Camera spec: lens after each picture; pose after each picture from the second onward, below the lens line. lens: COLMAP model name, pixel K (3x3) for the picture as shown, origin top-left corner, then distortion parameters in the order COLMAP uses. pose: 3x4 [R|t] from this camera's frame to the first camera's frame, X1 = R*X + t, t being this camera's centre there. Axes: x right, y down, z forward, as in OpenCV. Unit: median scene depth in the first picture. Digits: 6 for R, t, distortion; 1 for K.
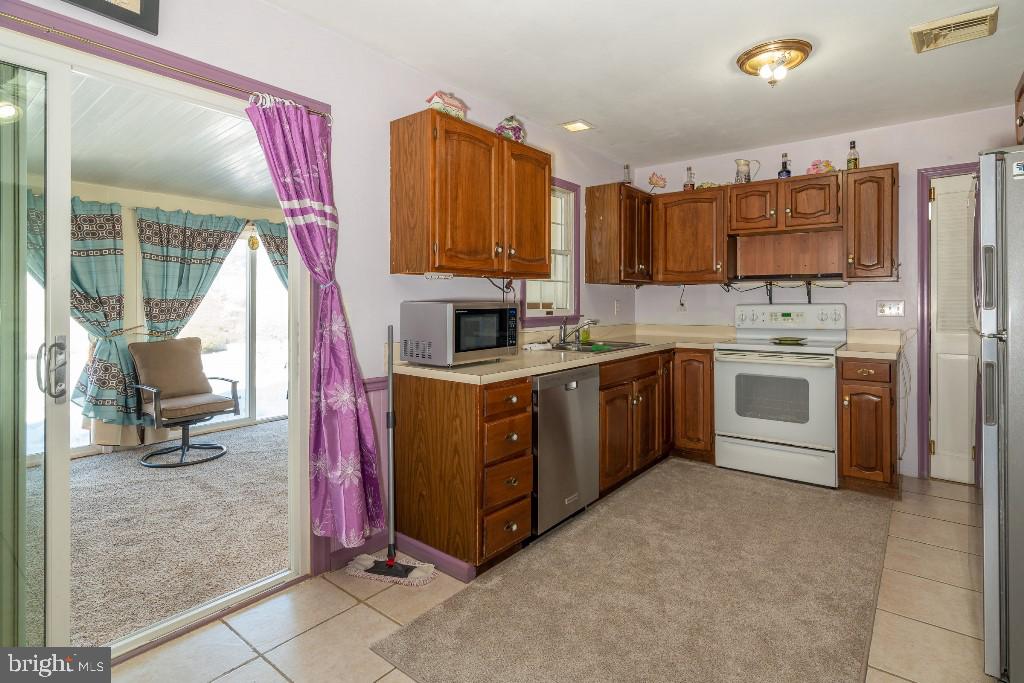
lens RADIAL K [[510.9, 0, 513.3], [0, 510.9, 301.2], [0, 0, 1]] dist [-0.013711, 0.000210]
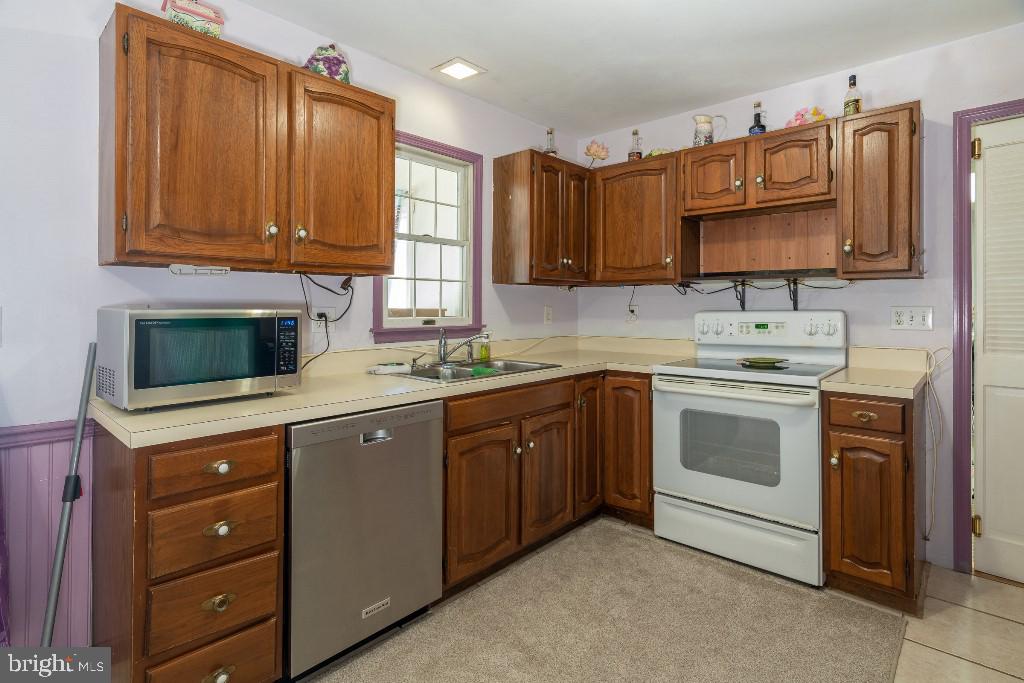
lens RADIAL K [[510.9, 0, 496.1], [0, 510.9, 306.5], [0, 0, 1]] dist [-0.013711, 0.000210]
pose [[0.996521, 0.001688, -0.083322, 0.247633], [-0.001771, 0.999998, -0.000919, 0.000192], [0.083321, 0.001063, 0.996522, 0.278475]]
